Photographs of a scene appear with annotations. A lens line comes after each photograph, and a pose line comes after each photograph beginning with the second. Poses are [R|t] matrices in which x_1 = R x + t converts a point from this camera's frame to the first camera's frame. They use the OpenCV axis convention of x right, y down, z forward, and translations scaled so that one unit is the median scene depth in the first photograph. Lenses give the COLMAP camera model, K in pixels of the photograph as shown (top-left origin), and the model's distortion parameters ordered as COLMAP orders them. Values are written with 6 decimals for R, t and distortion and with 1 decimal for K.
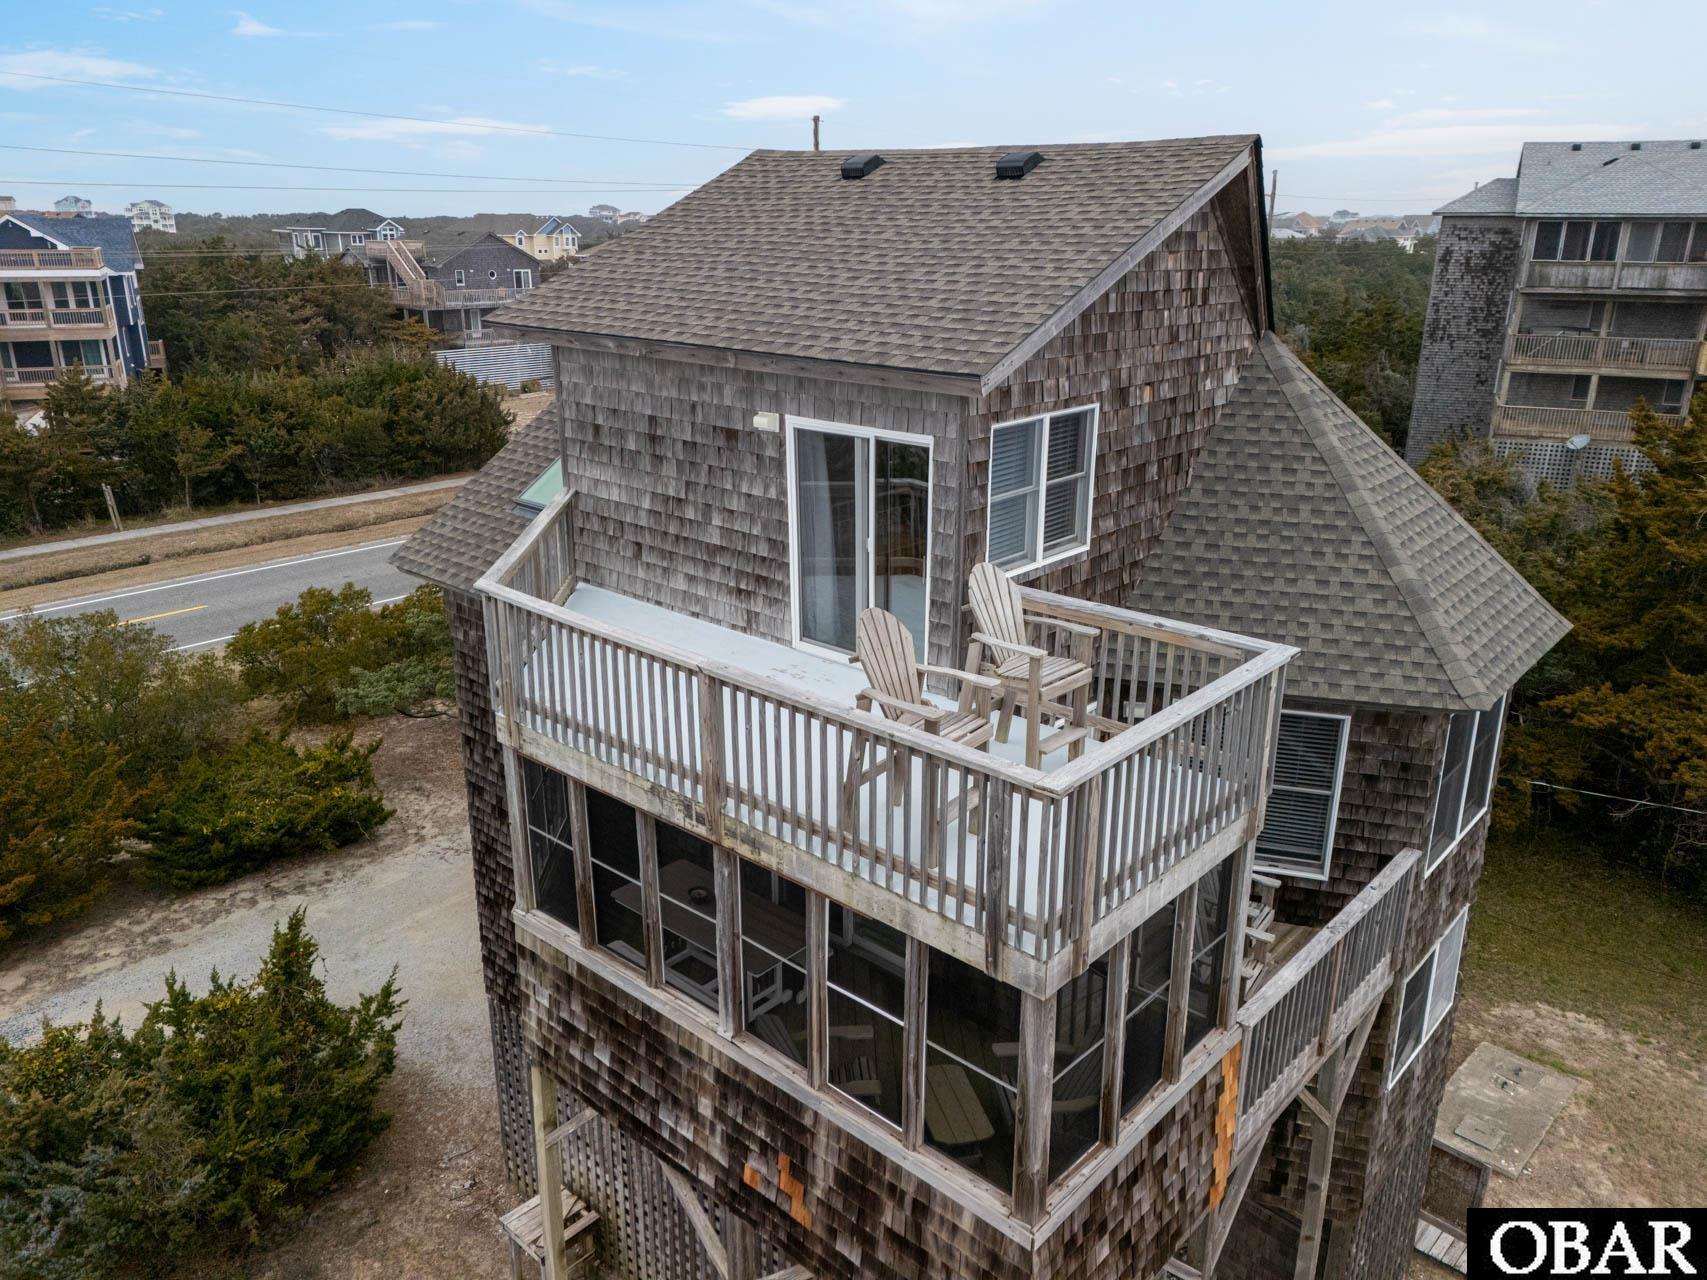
lens RADIAL K [[1249.9, 0, 853.5], [0, 1249.9, 640.0], [0, 0, 1]] dist [0.093350, -0.088822]
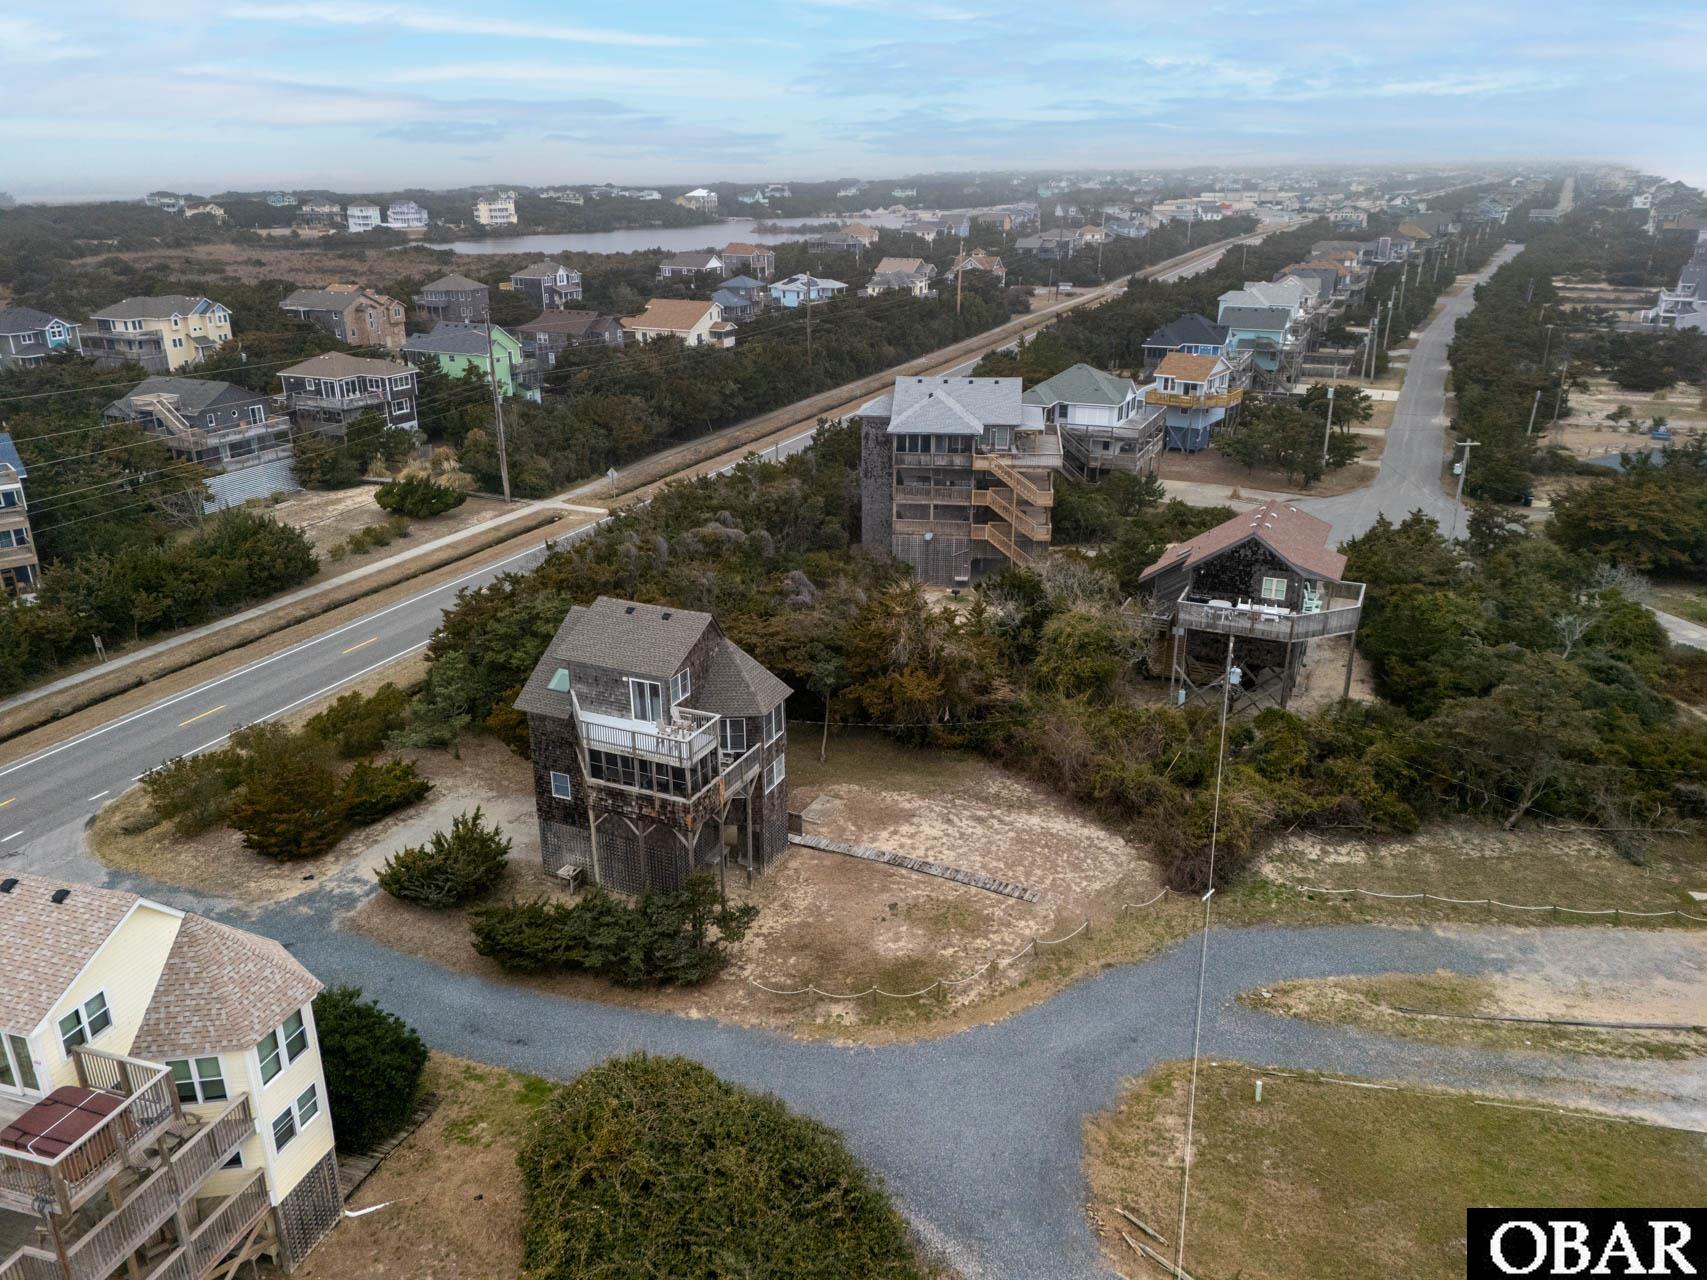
lens RADIAL K [[1241.6, 0, 853.5], [0, 1241.6, 640.0], [0, 0, 1]] dist [0.152428, -0.212133]
pose [[0.953811, -0.115199, 0.277442, -0.189335], [0.104705, 0.993122, 0.052398, -0.164770], [-0.281570, -0.020929, 0.959313, -1.373177]]
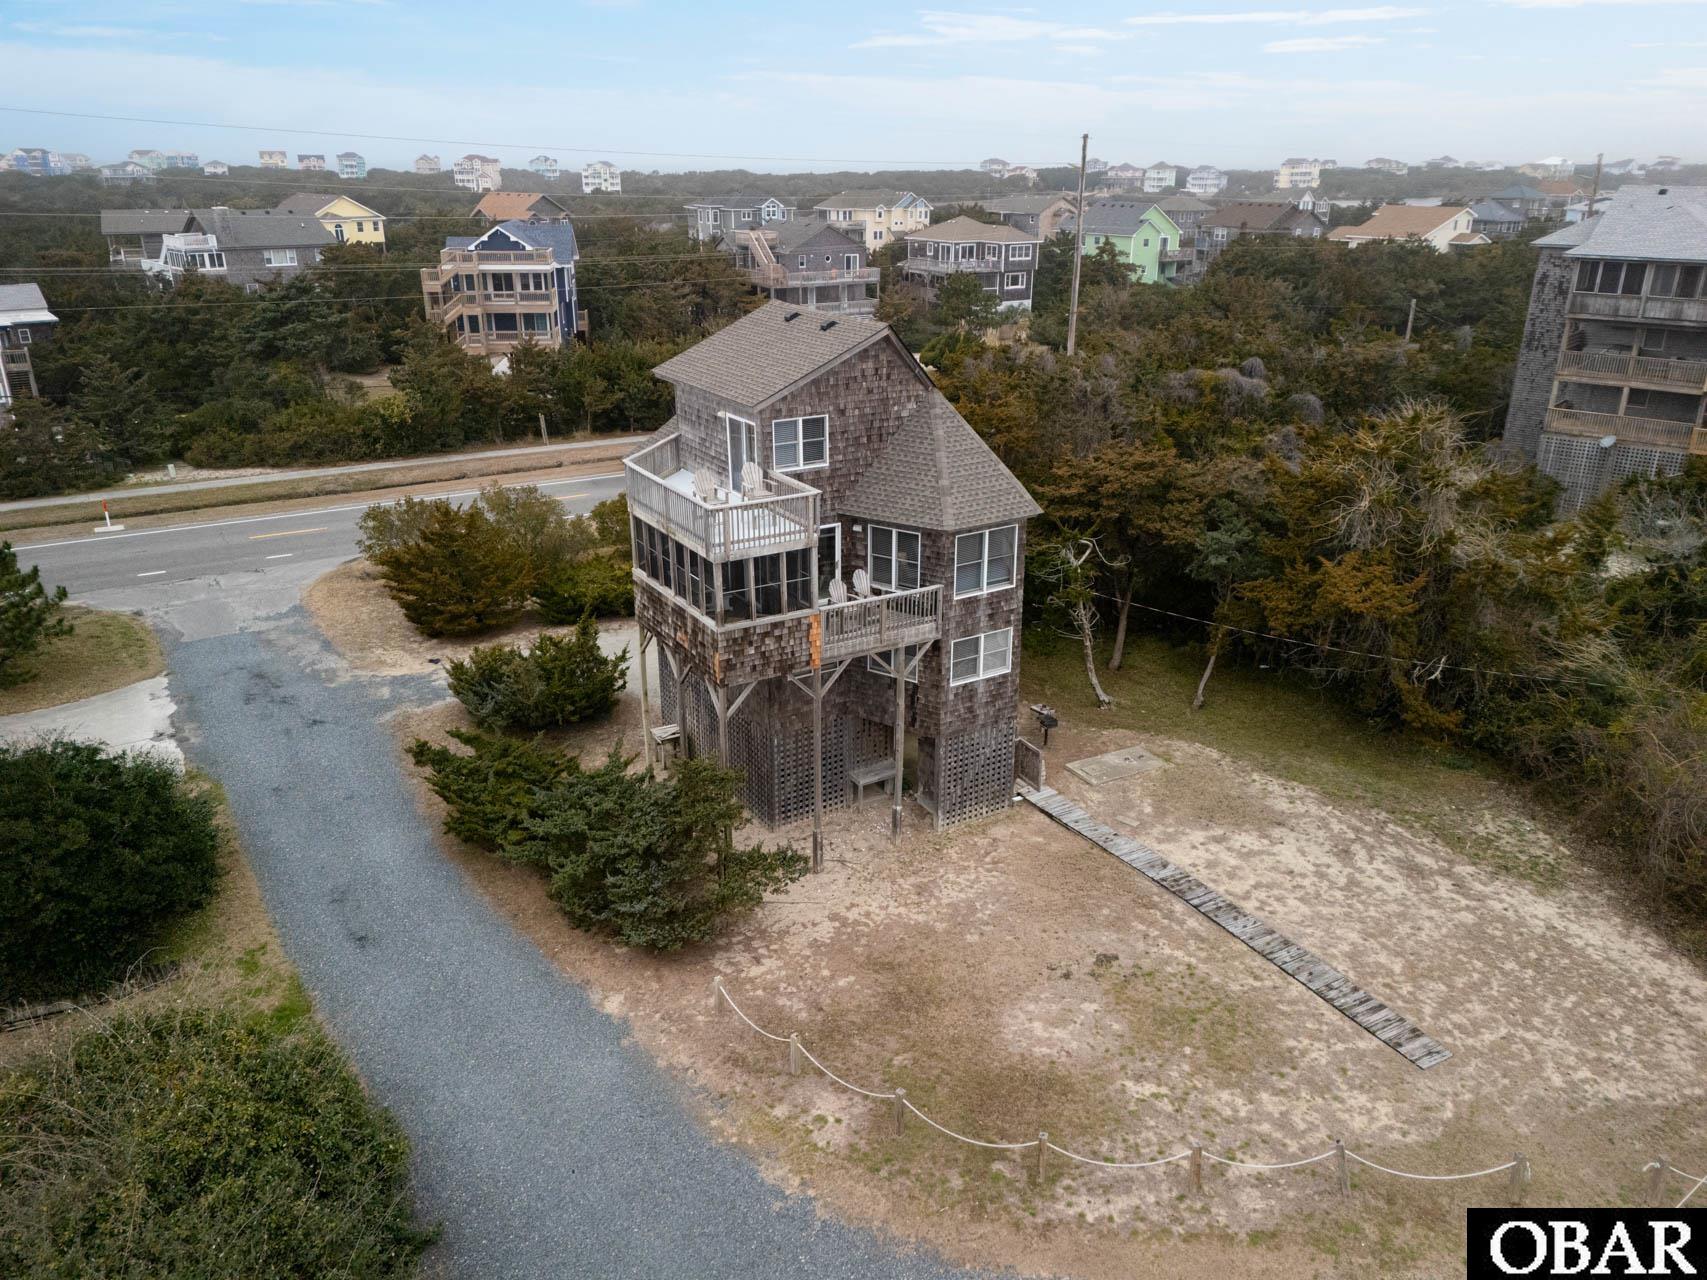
lens RADIAL K [[1249.9, 0, 853.5], [0, 1249.9, 640.0], [0, 0, 1]] dist [0.093350, -0.088822]
pose [[0.955552, 0.103652, -0.276002, 0.362197], [-0.092884, 0.994326, 0.051840, 0.057713], [0.279809, -0.023899, 0.959758, -0.586177]]
